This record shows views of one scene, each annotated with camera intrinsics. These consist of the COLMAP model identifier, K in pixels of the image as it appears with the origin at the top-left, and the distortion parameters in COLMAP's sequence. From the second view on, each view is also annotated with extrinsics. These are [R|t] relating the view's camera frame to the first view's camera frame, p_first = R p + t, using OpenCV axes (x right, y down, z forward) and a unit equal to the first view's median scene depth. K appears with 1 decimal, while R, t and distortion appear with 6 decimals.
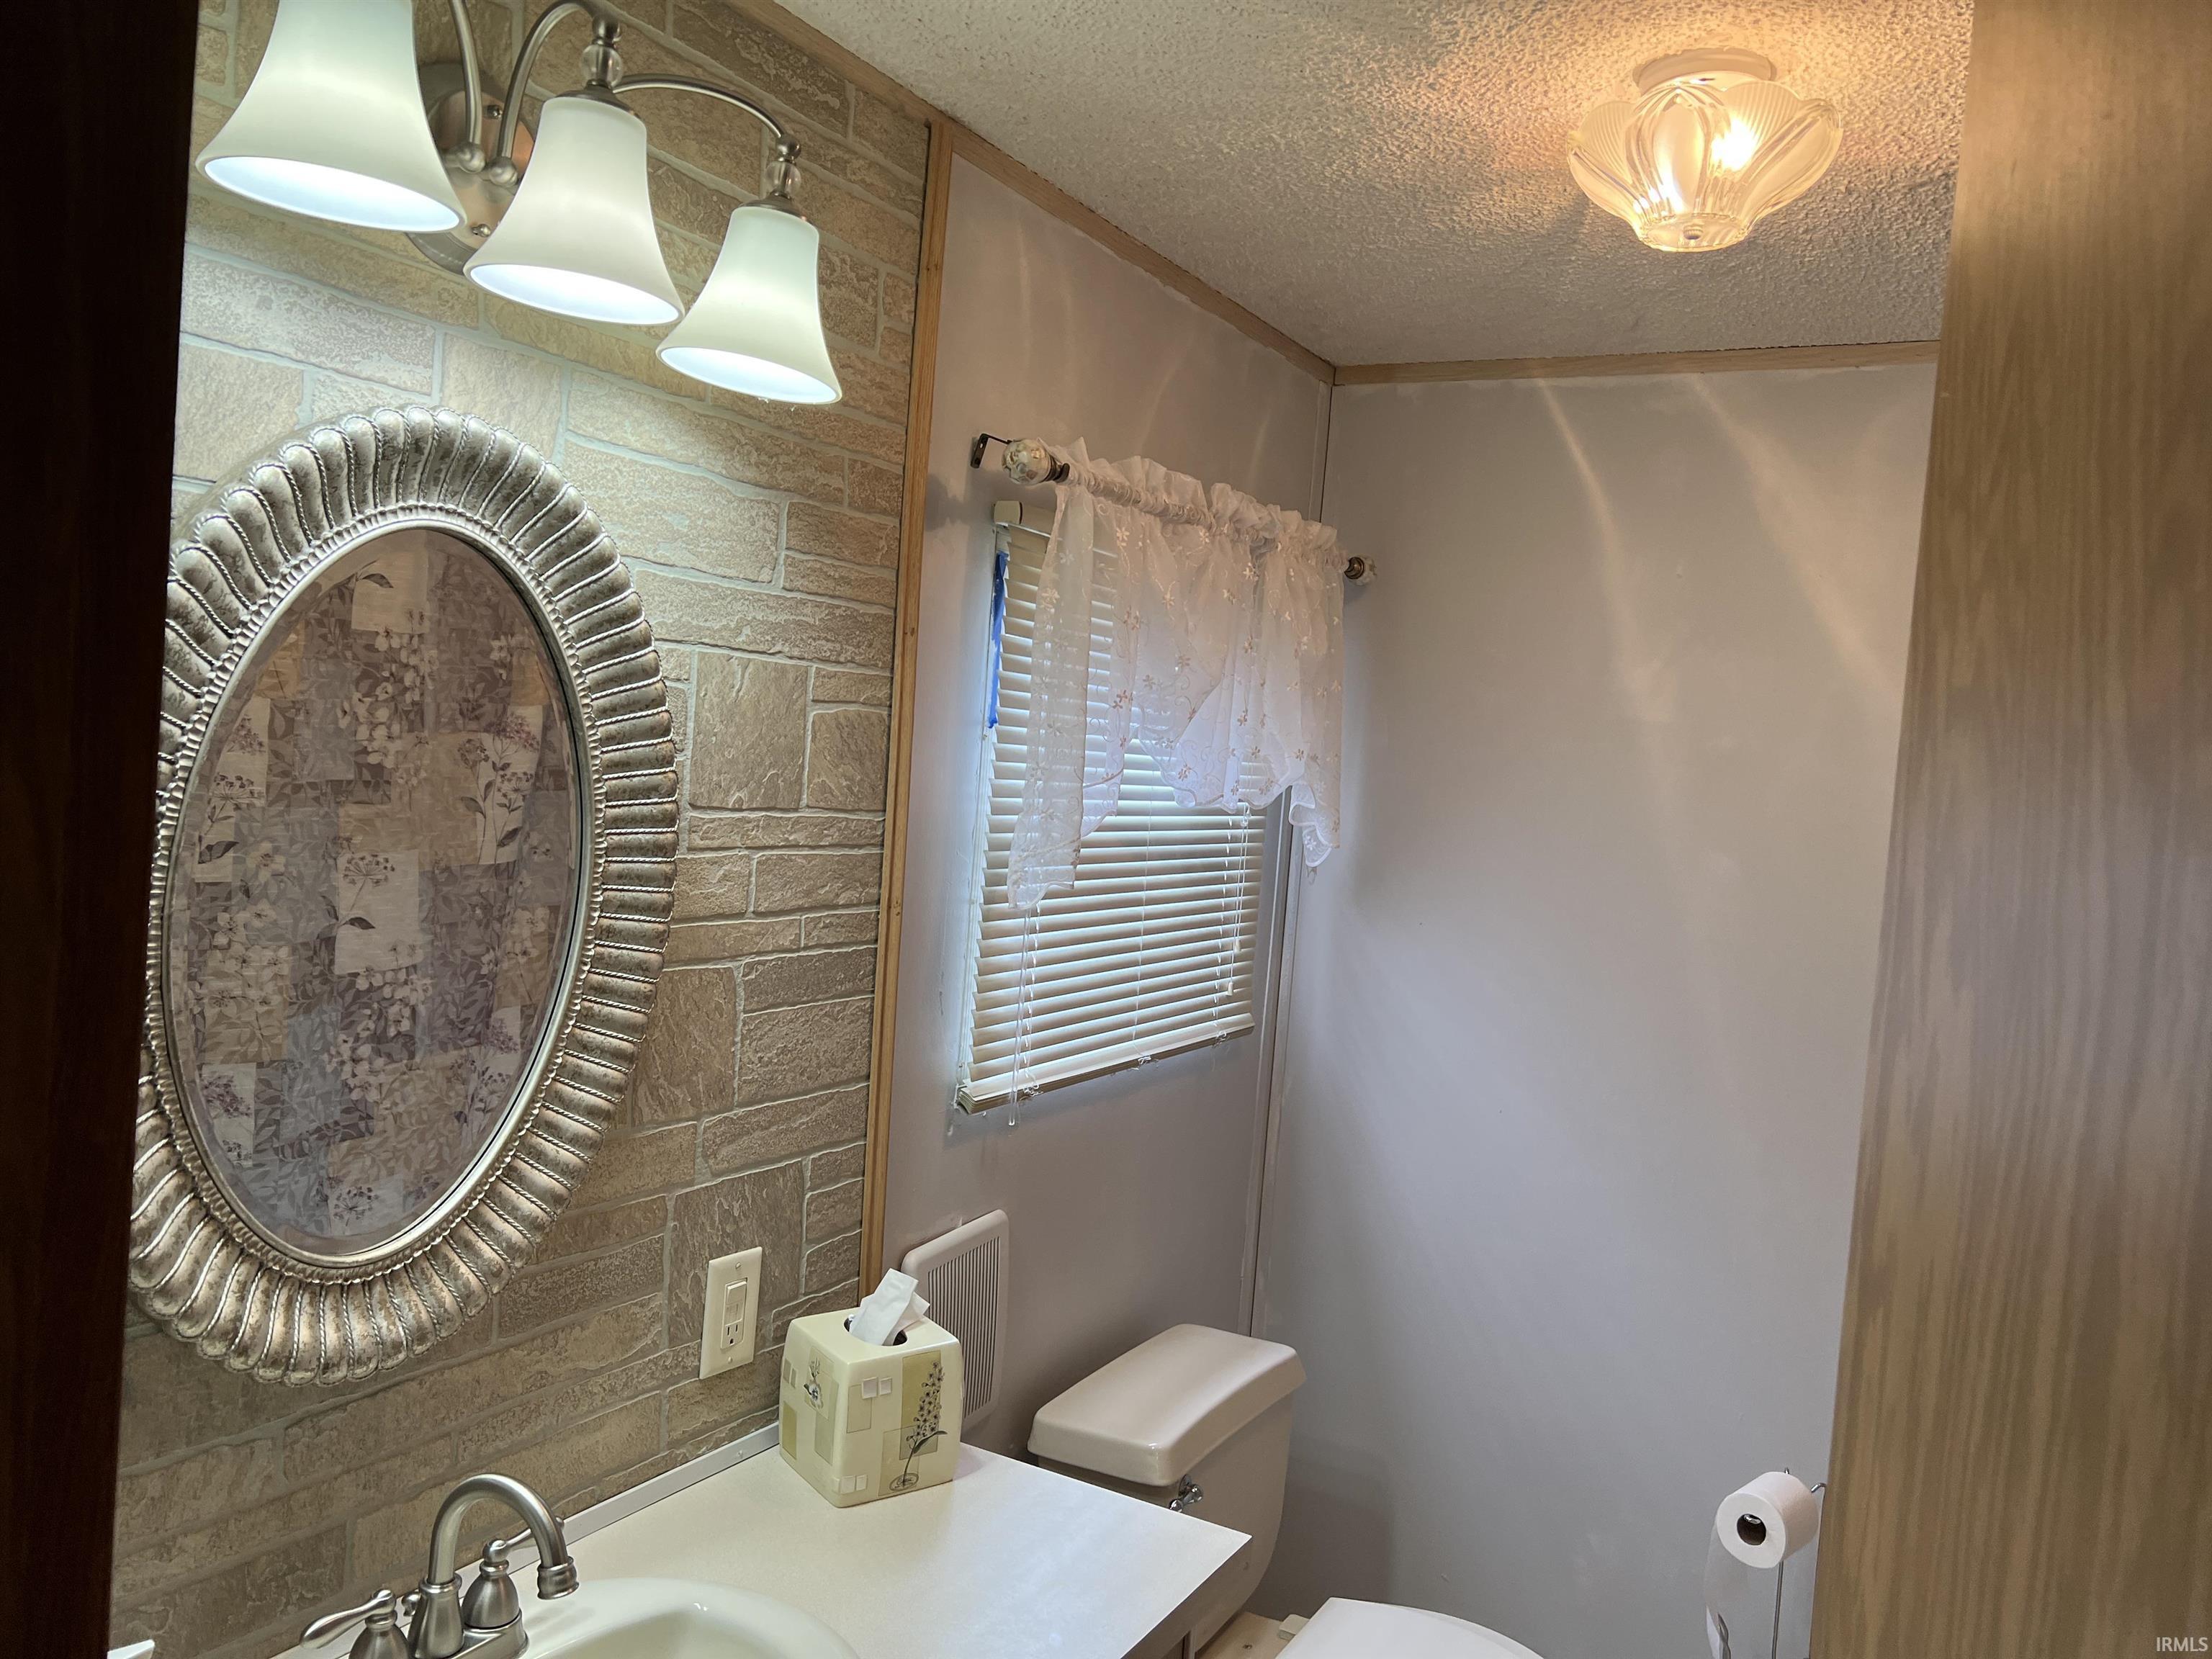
lens RADIAL K [[1673.3, 0, 1108.8], [0, 1673.3, 836.2], [0, 0, 1]] dist [0.051777, -0.062989]
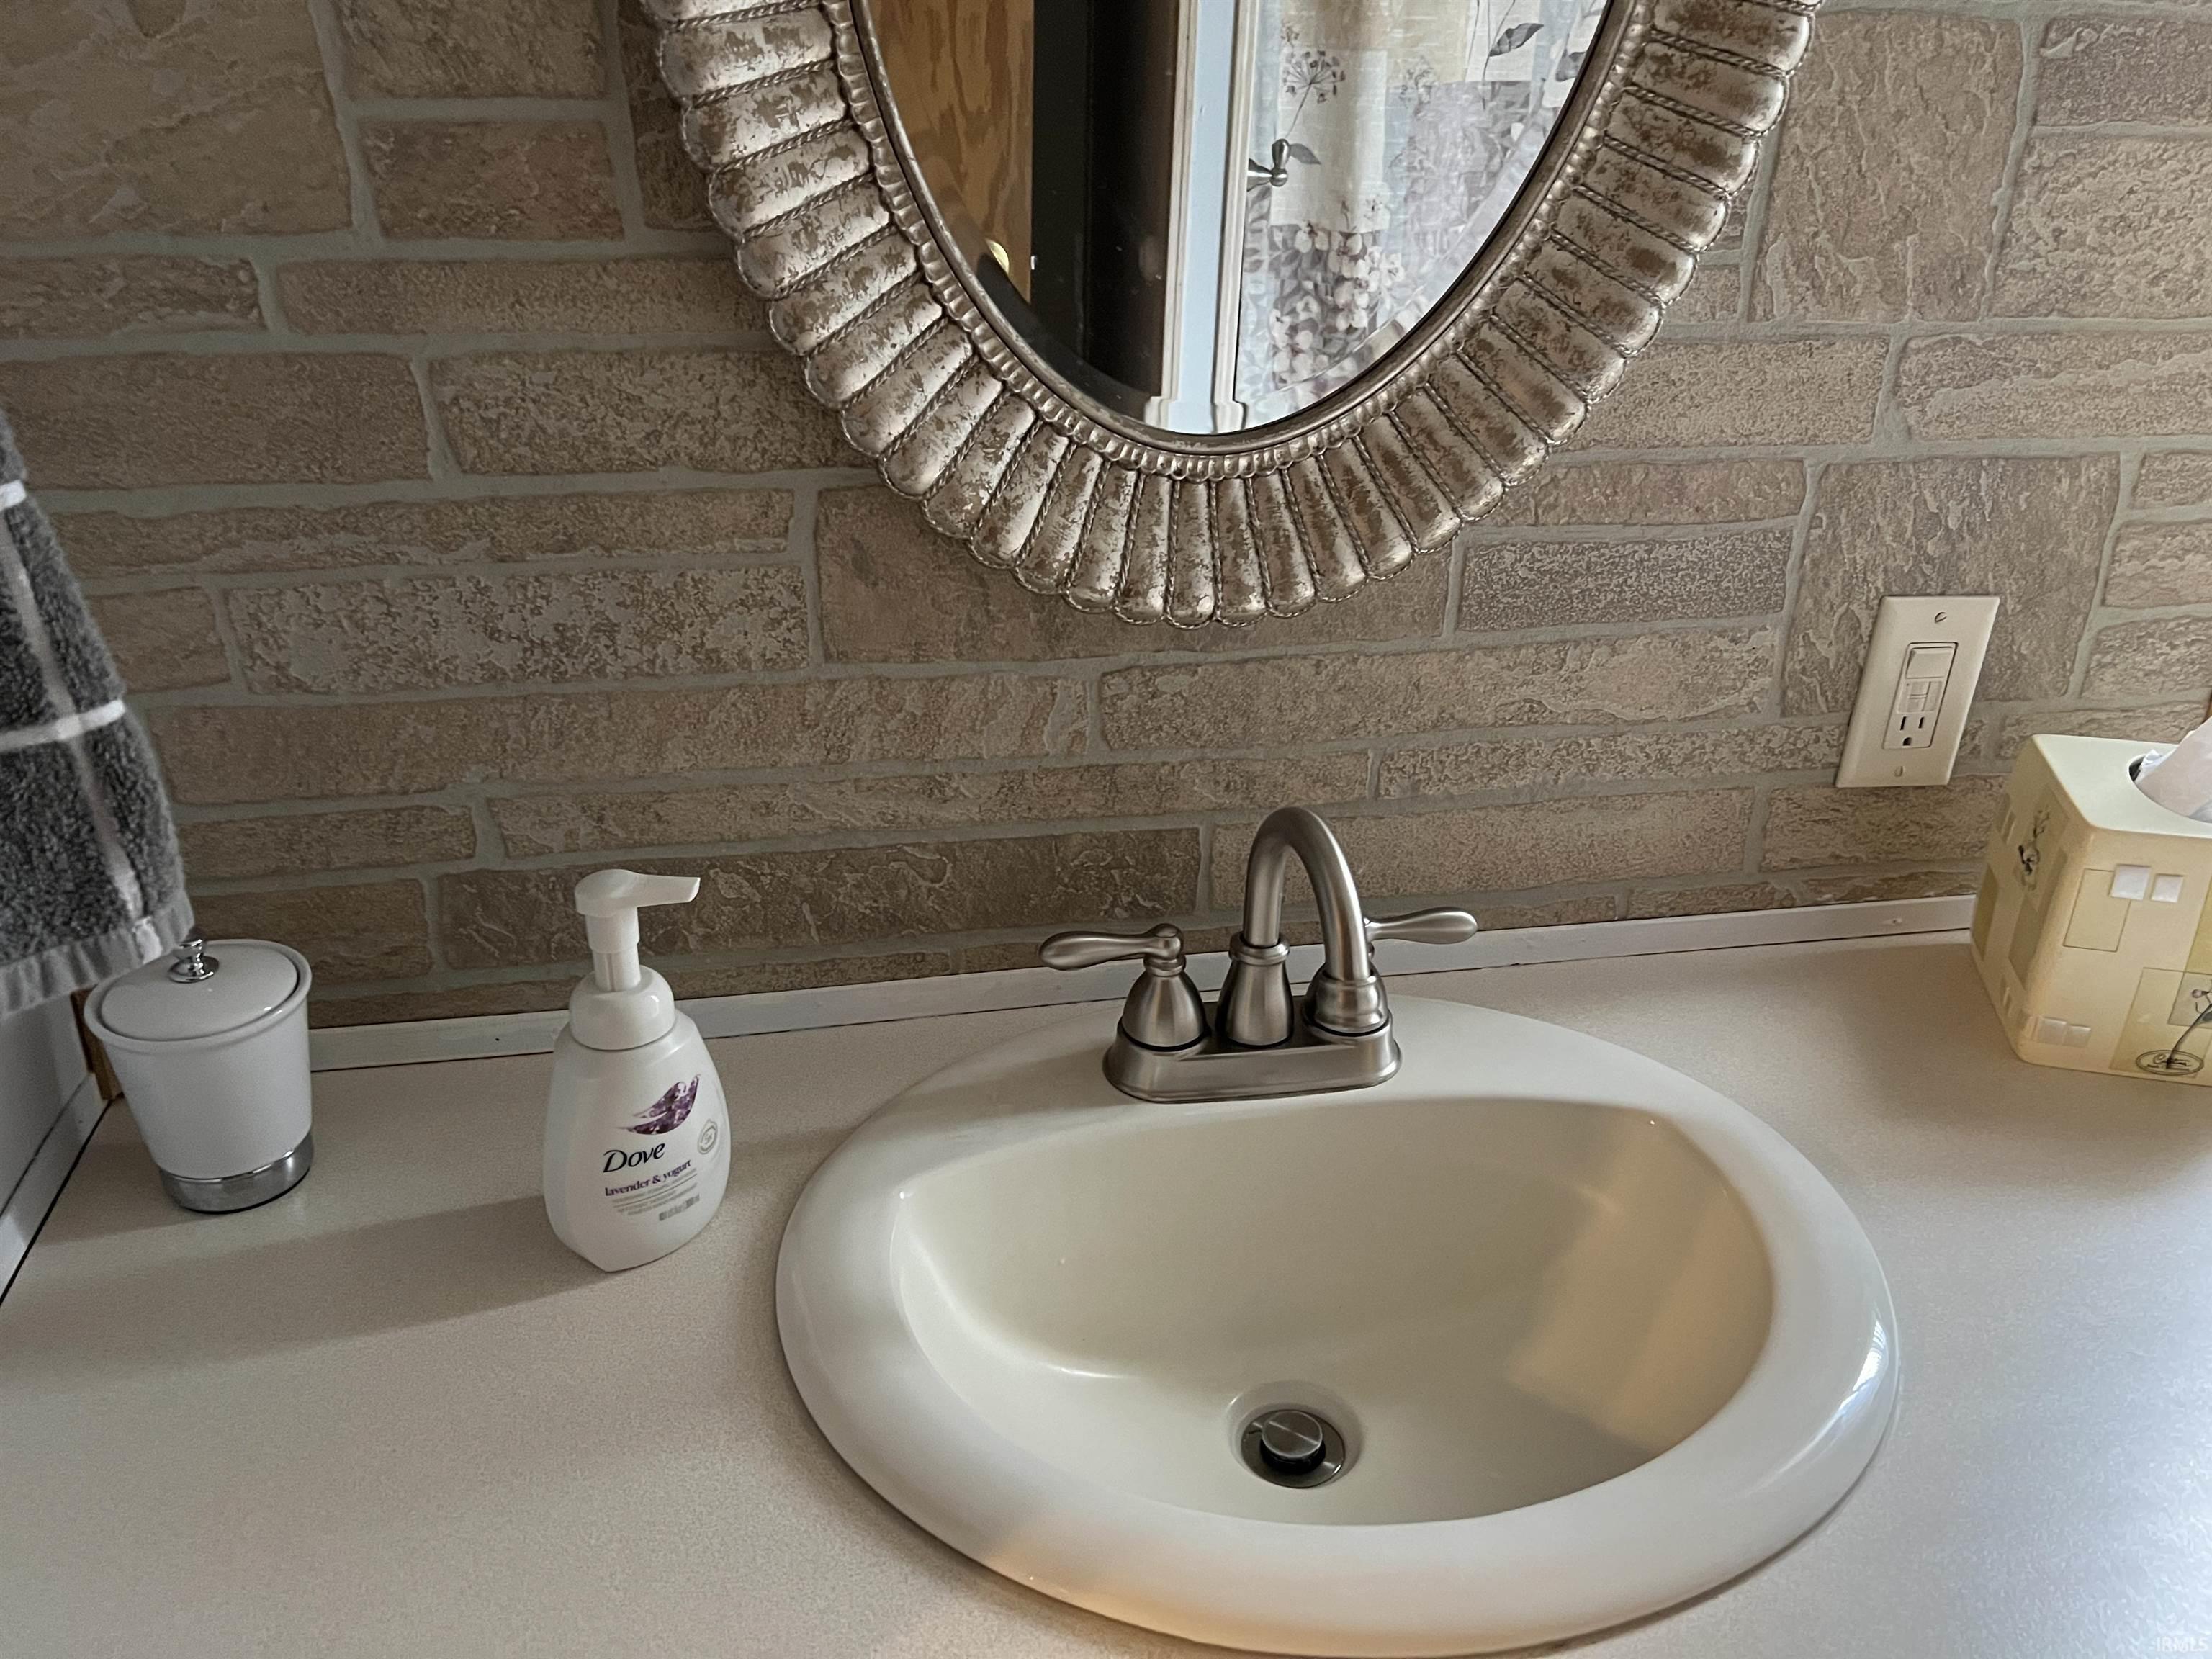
lens RADIAL K [[1673.3, 0, 1104.7], [0, 1673.3, 828.9], [0, 0, 1]] dist [0.051777, -0.062989]
pose [[0.655348, 0.270660, -0.705168, 0.017314], [-0.011605, 0.937091, 0.348893, 0.141098], [0.755238, -0.220462, 0.617261, 0.467008]]
